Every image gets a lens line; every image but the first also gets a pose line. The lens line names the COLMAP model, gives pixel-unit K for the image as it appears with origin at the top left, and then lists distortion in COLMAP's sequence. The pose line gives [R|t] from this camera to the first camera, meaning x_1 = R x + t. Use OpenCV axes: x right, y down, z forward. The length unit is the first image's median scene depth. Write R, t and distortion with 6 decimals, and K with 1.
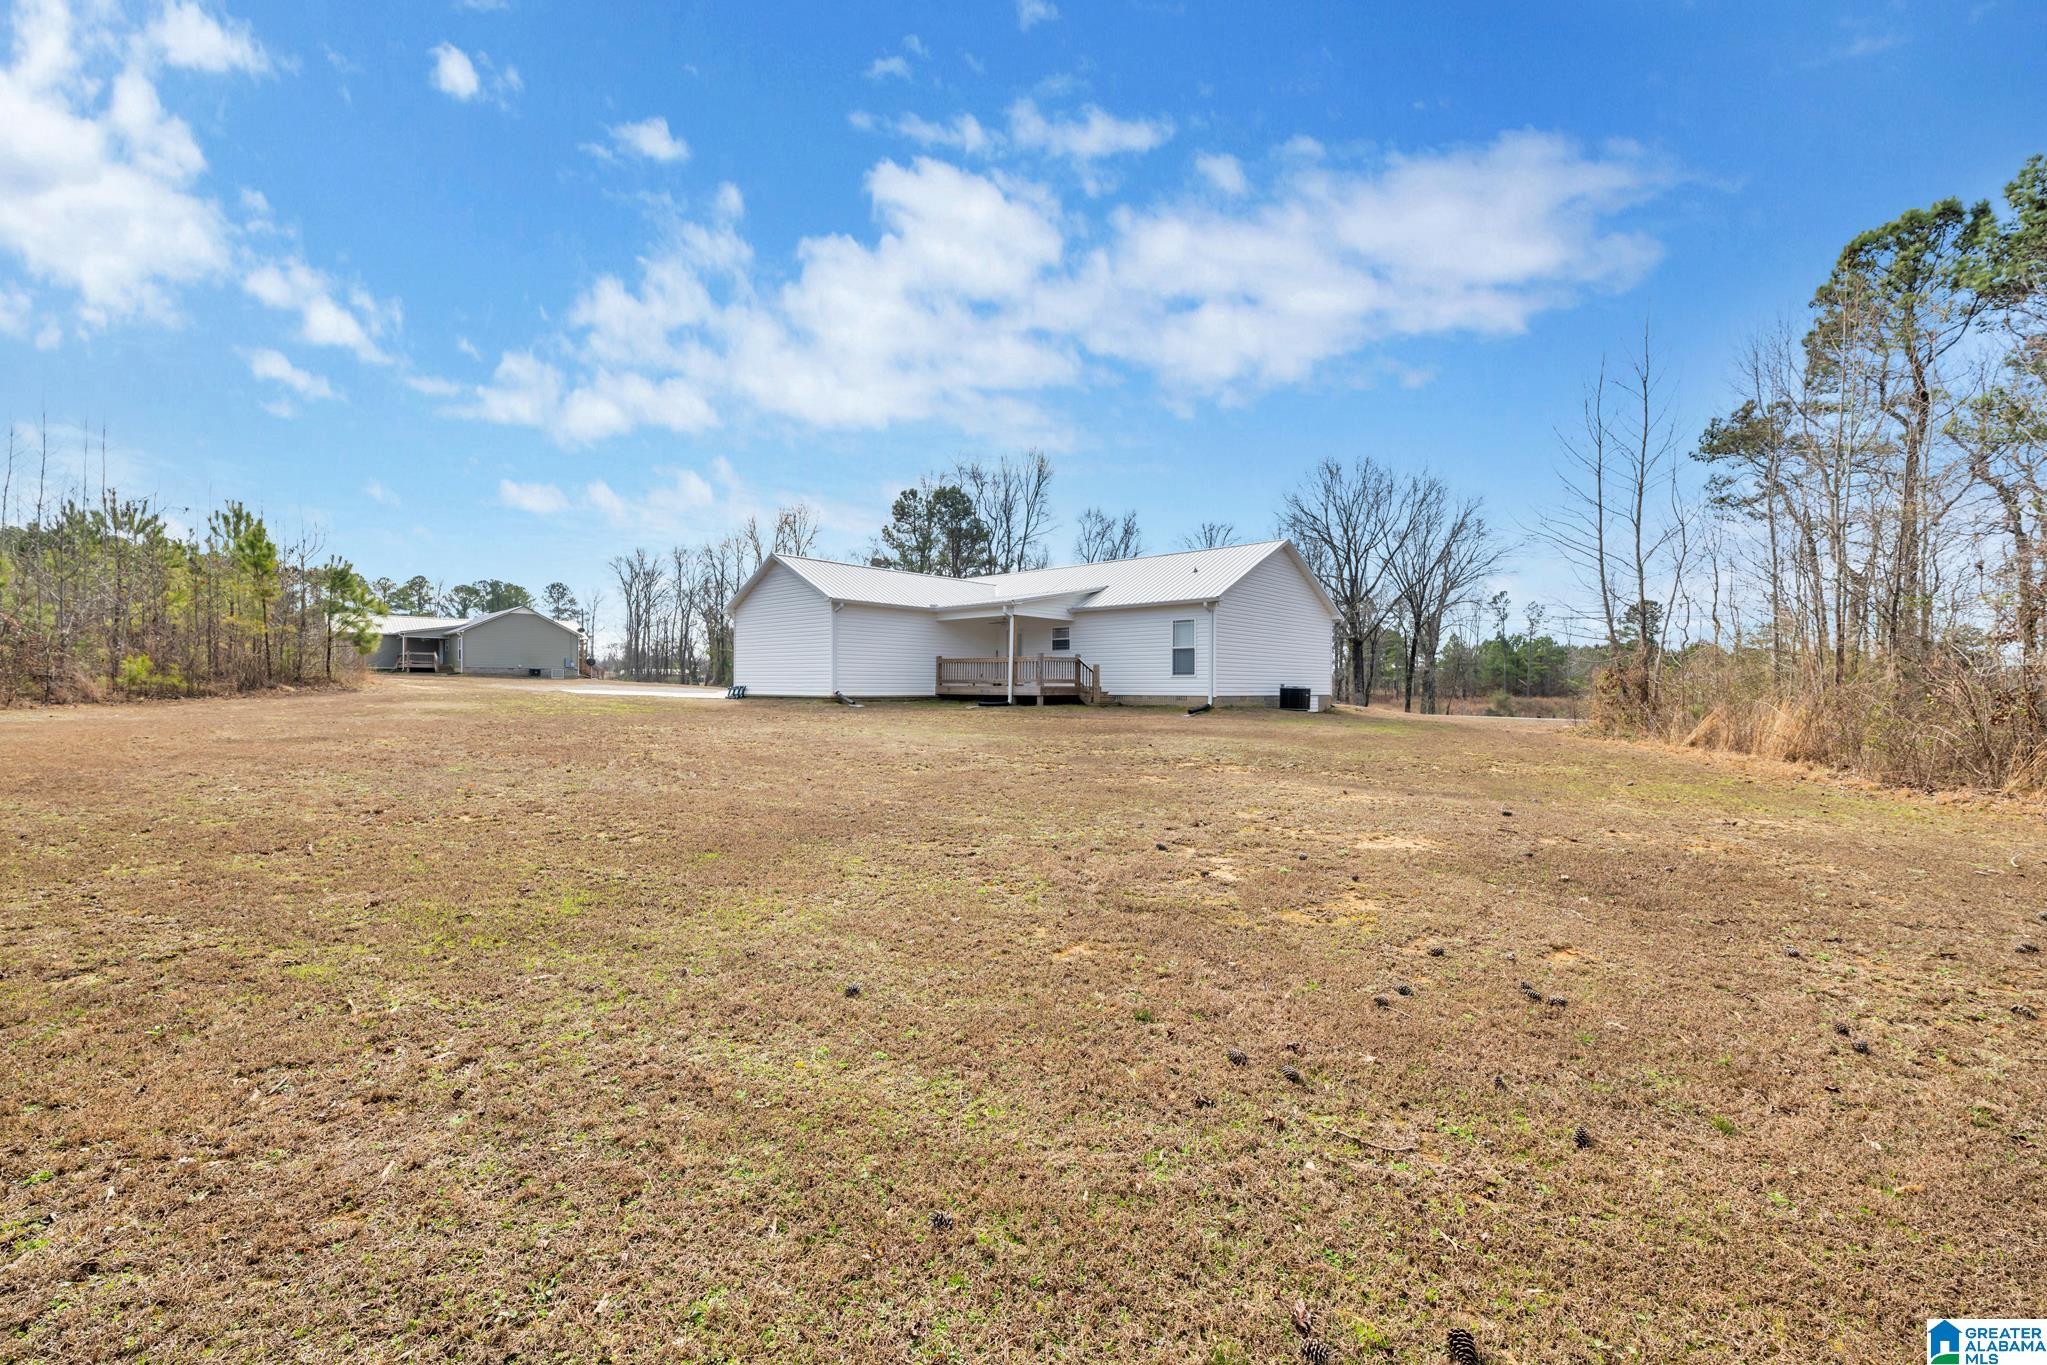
lens RADIAL K [[804.9, 0, 1023.5], [0, 804.9, 682.5], [0, 0, 1]] dist [0.000969, 0.000183]
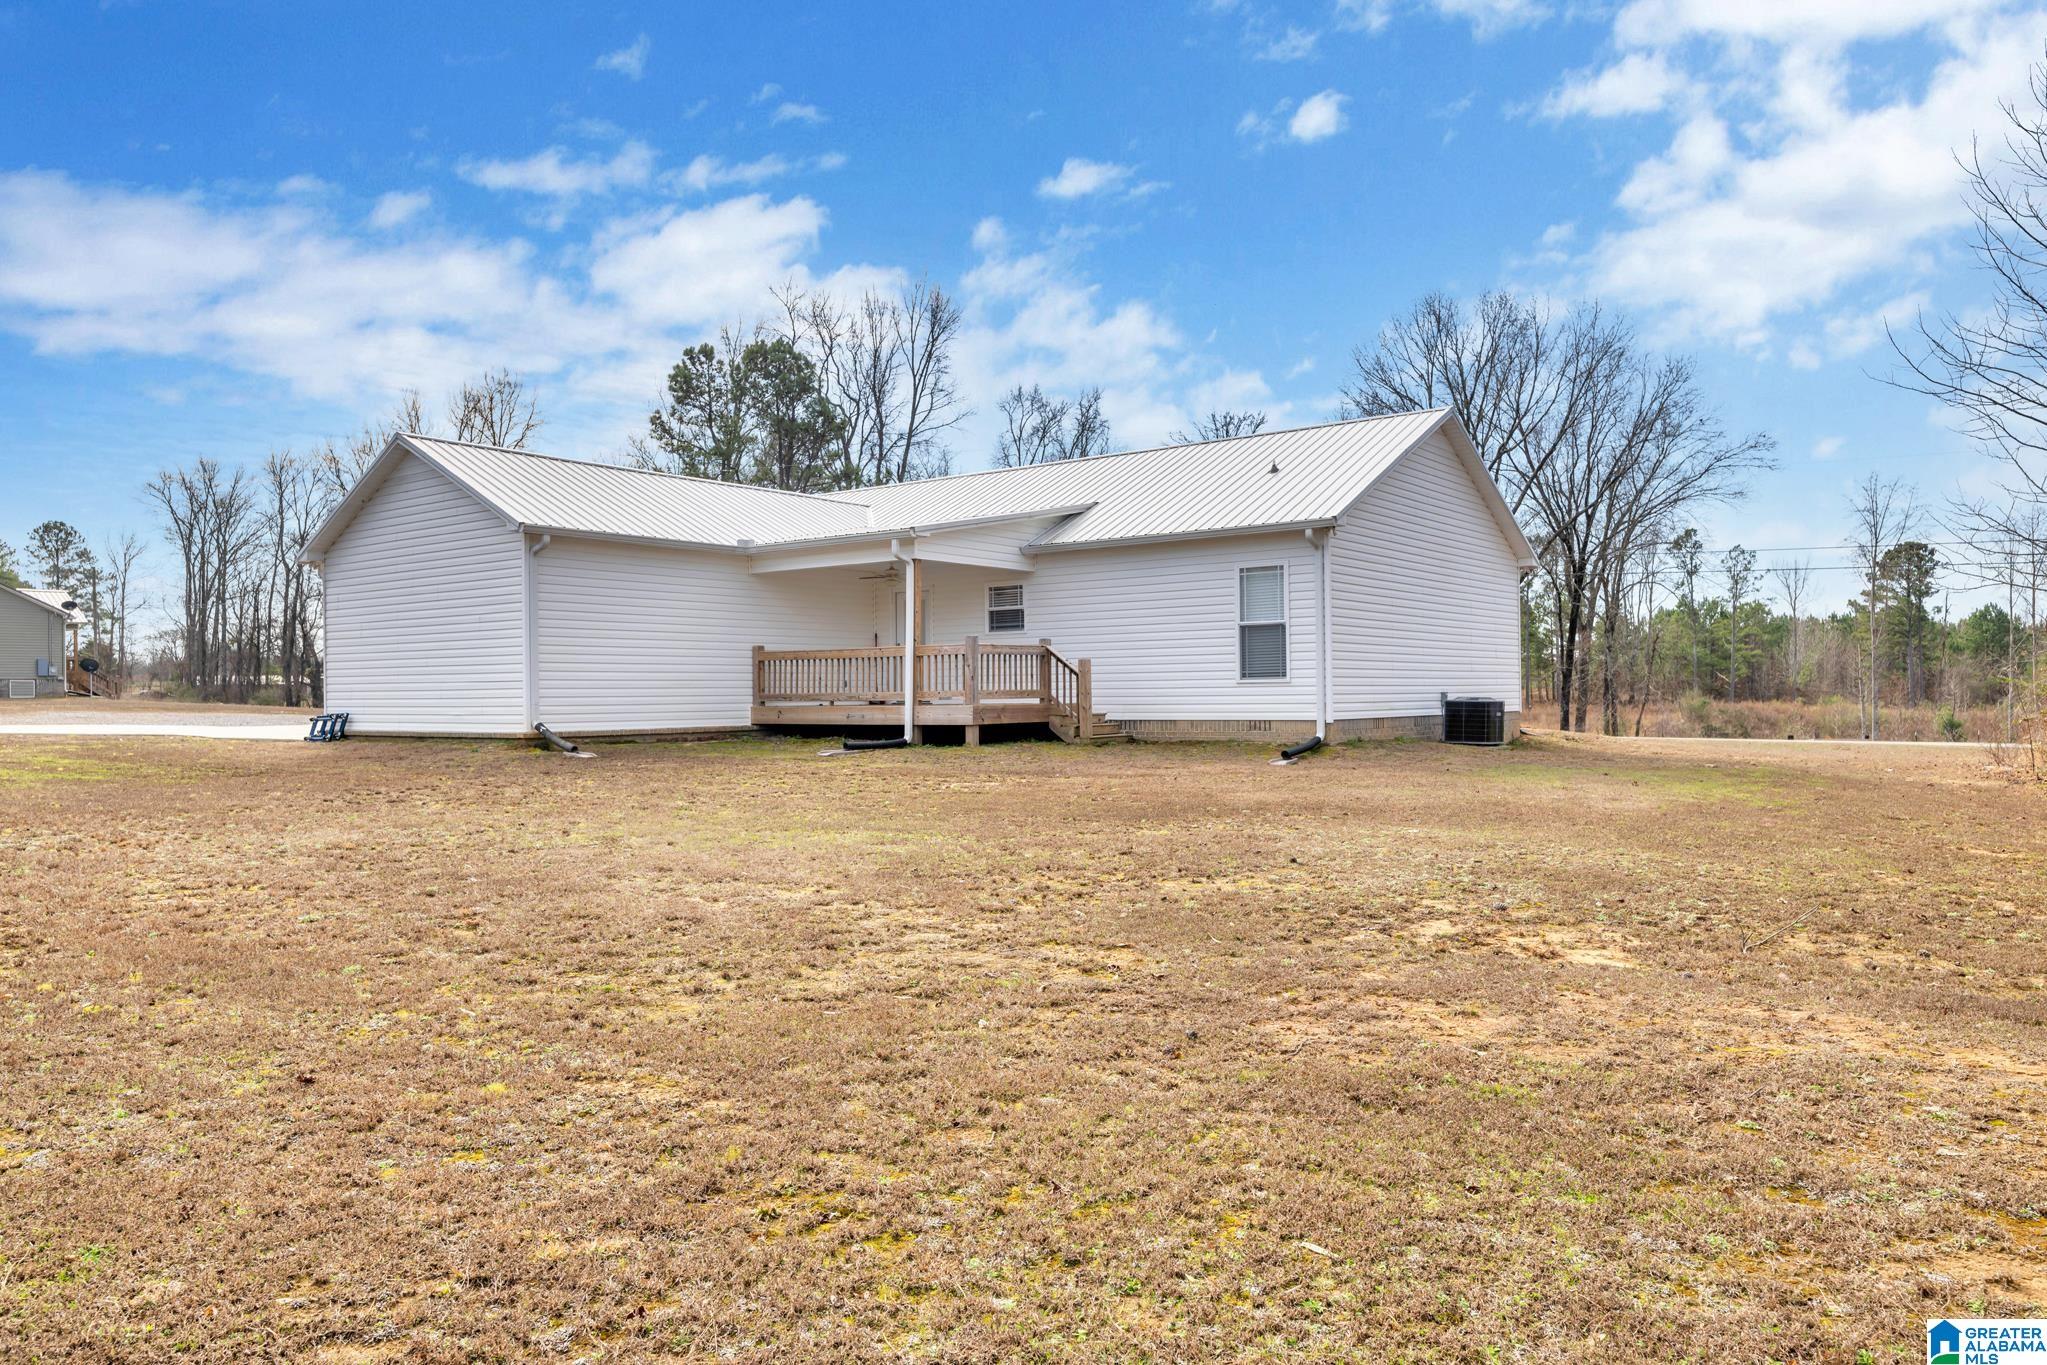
lens RADIAL K [[1385.4, 0, 1023.5], [0, 1385.4, 682.5], [0, 0, 1]] dist [0.000309, 0.000194]
pose [[0.996335, -0.014445, 0.084307, -0.010830], [0.014853, 0.999881, -0.004215, -0.003155], [-0.084236, 0.005451, 0.996431, 0.102153]]
